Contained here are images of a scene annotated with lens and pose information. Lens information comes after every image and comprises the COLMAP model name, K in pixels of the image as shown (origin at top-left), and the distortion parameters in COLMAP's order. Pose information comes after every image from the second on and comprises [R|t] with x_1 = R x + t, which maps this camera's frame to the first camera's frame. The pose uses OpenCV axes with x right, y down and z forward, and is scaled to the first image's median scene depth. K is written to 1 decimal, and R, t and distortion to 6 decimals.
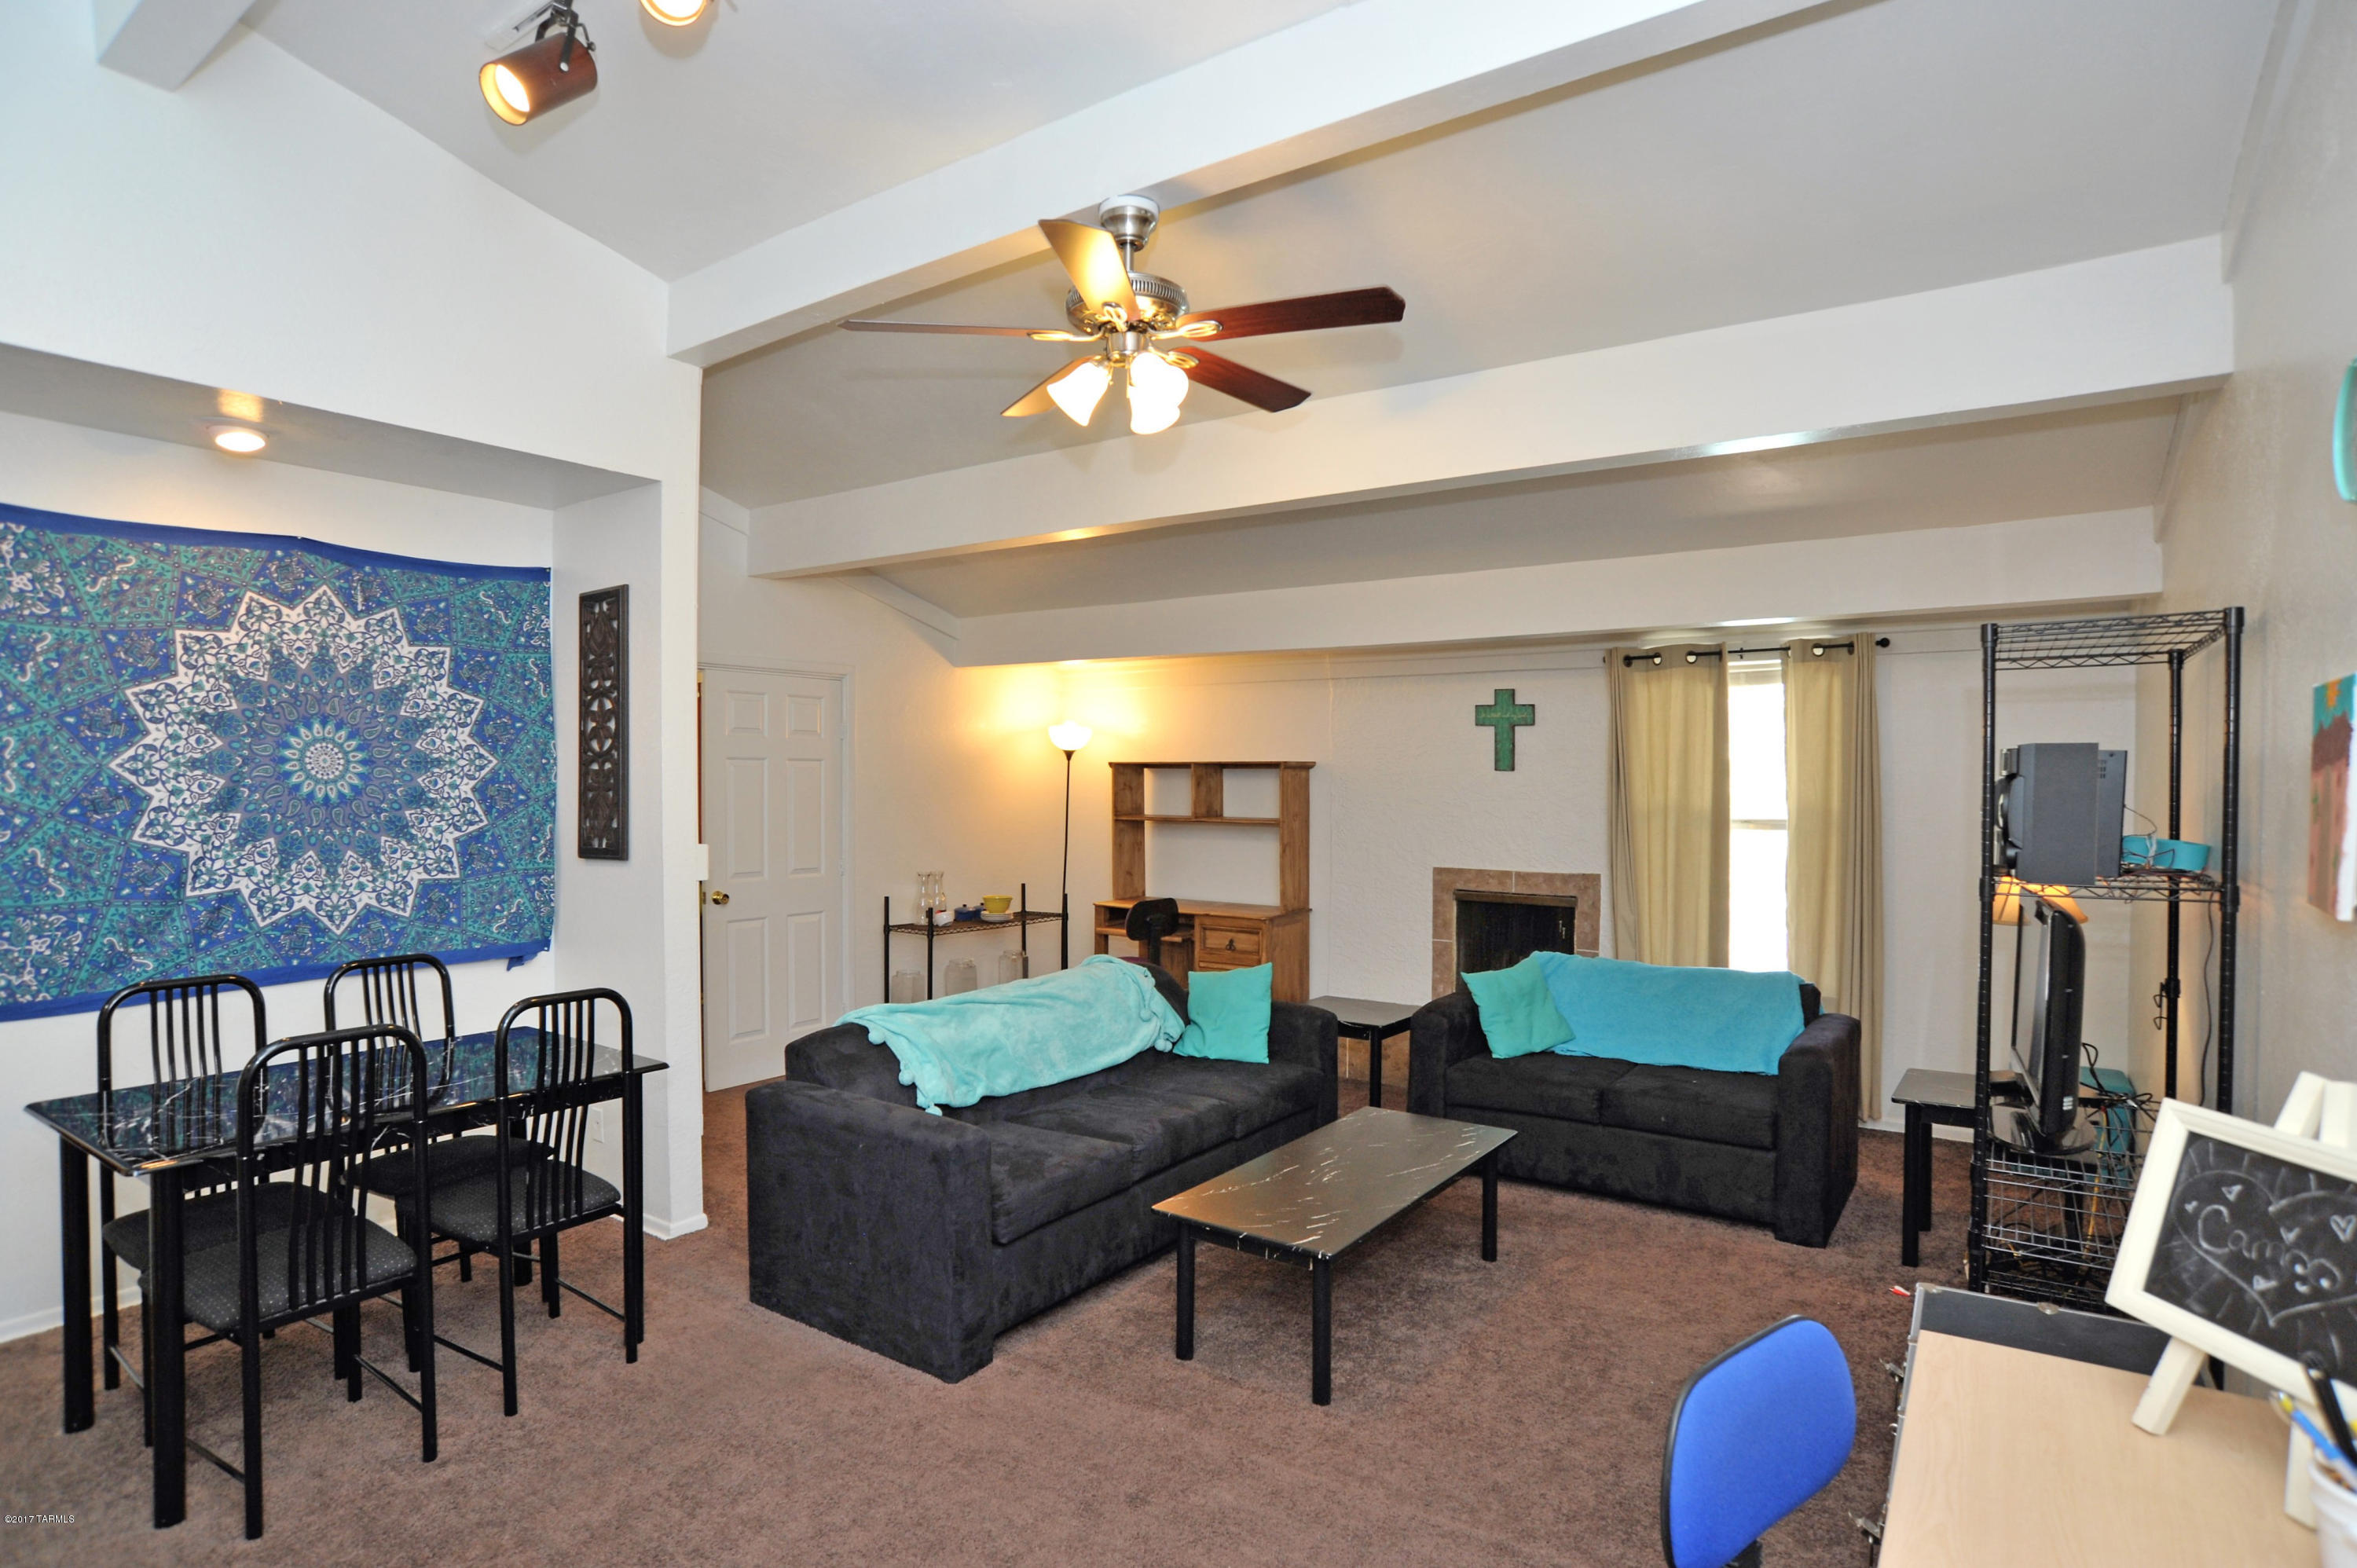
lens RADIAL K [[1259.5, 0, 1176.3], [0, 1259.5, 798.2], [0, 0, 1]] dist [-0.020951, 0.002399]
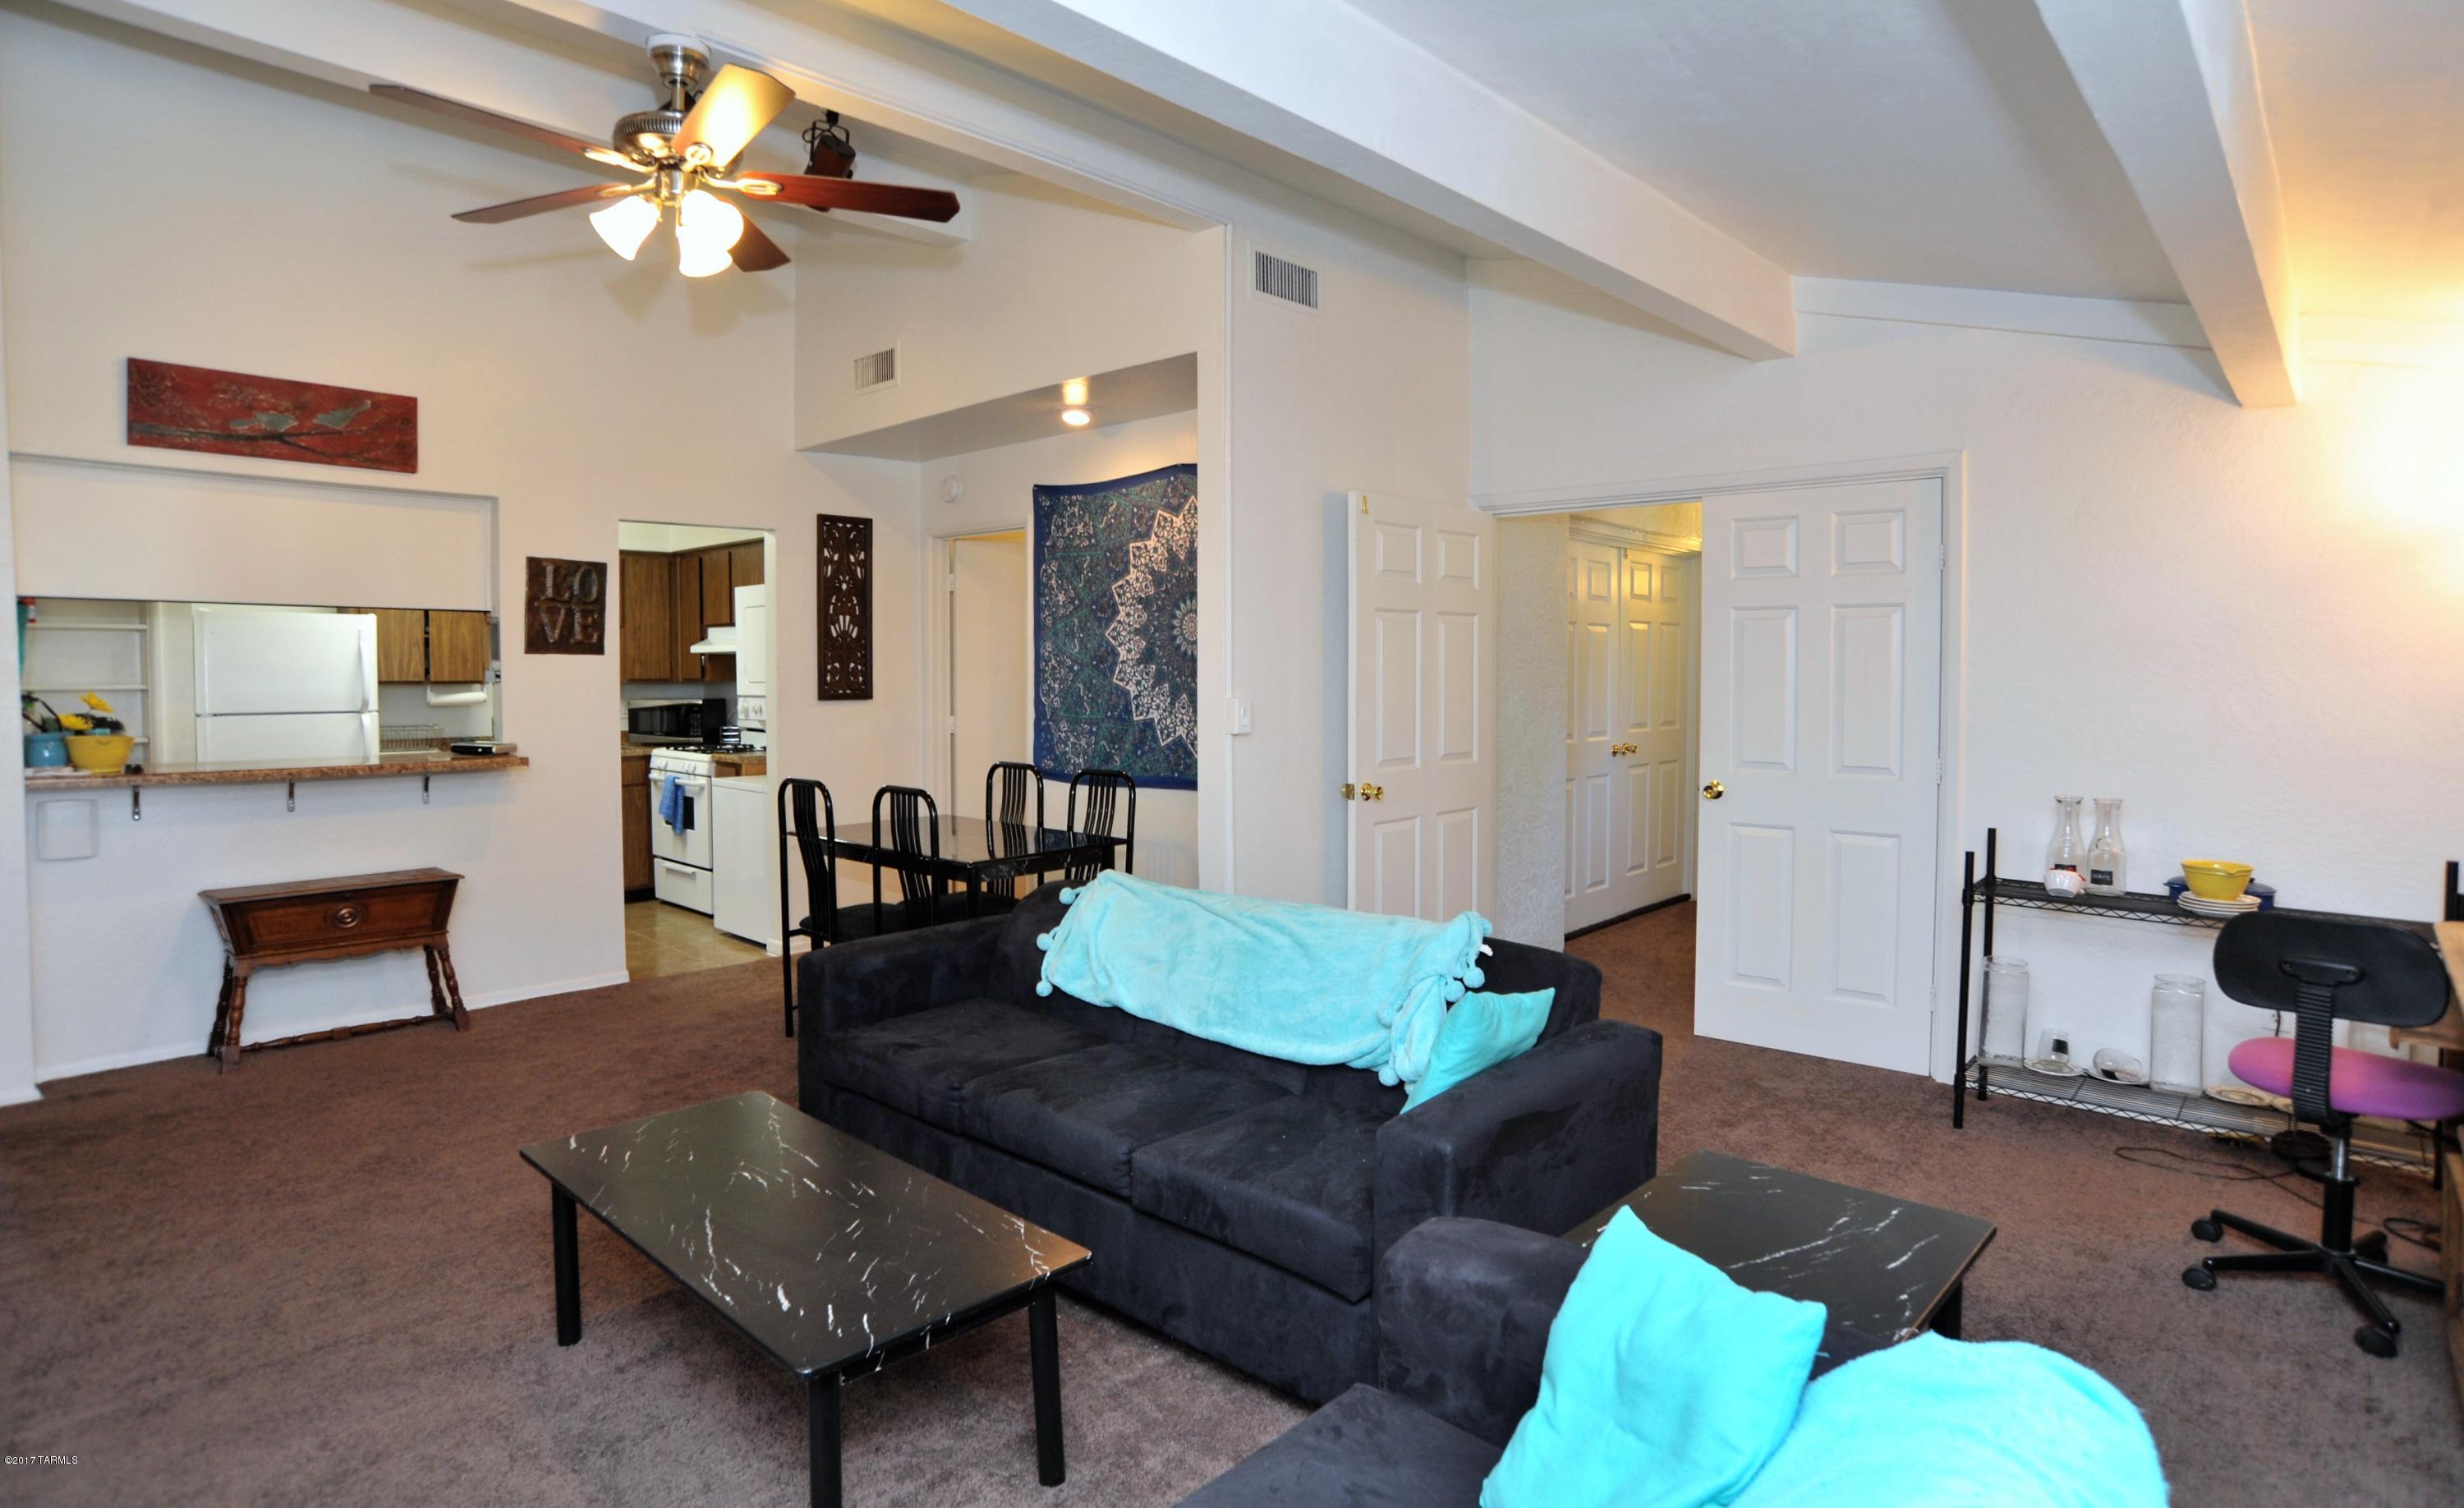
lens RADIAL K [[1314.1, 0, 1122.6], [0, 1314.1, 714.2], [0, 0, 1]] dist [0.020048, 0.002403]
pose [[-0.212816, 0.033938, -0.976503, 0.532776], [-0.011574, 0.999239, 0.037250, 0.008829], [0.977024, 0.019229, -0.212262, 0.919923]]
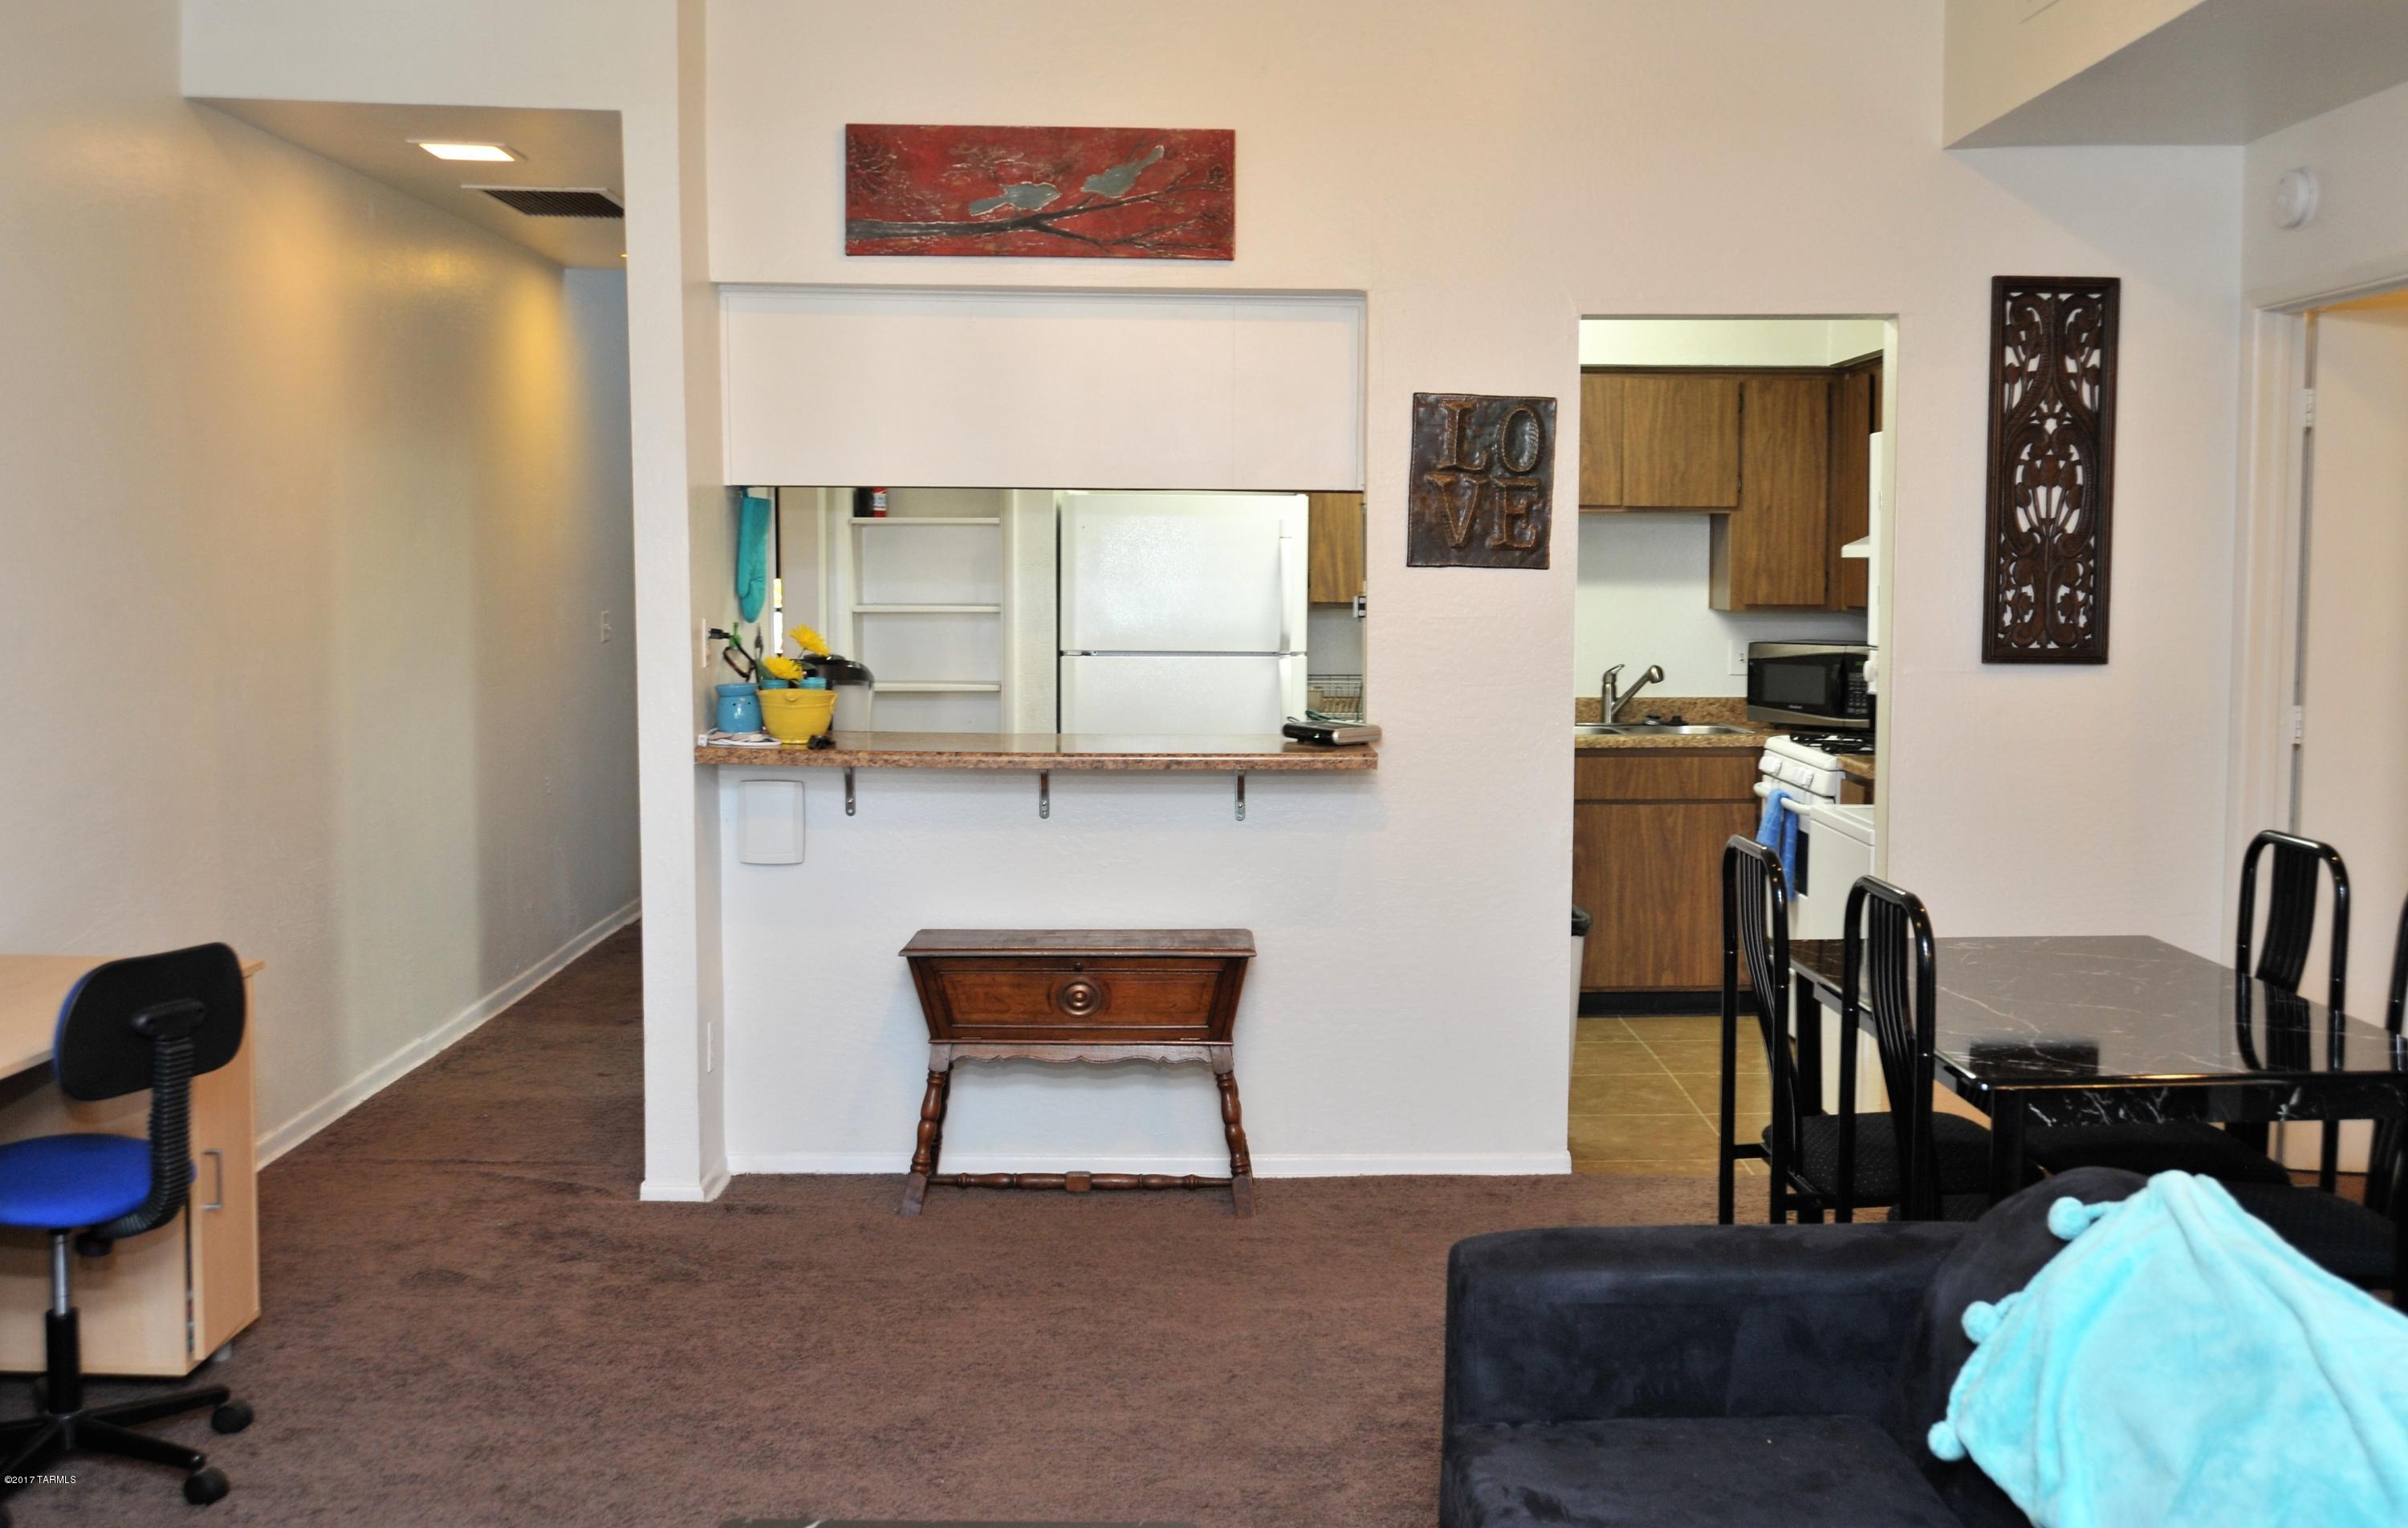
lens RADIAL K [[2307.8, 0, 1224.4], [0, 2307.8, 746.6], [0, 0, 1]] dist [-0.047396, 0.000000]
pose [[-0.809980, 0.042829, -0.584892, 0.271143], [-0.013914, 0.995646, 0.092175, -0.009100], [0.586293, 0.082798, -0.805857, 1.023223]]
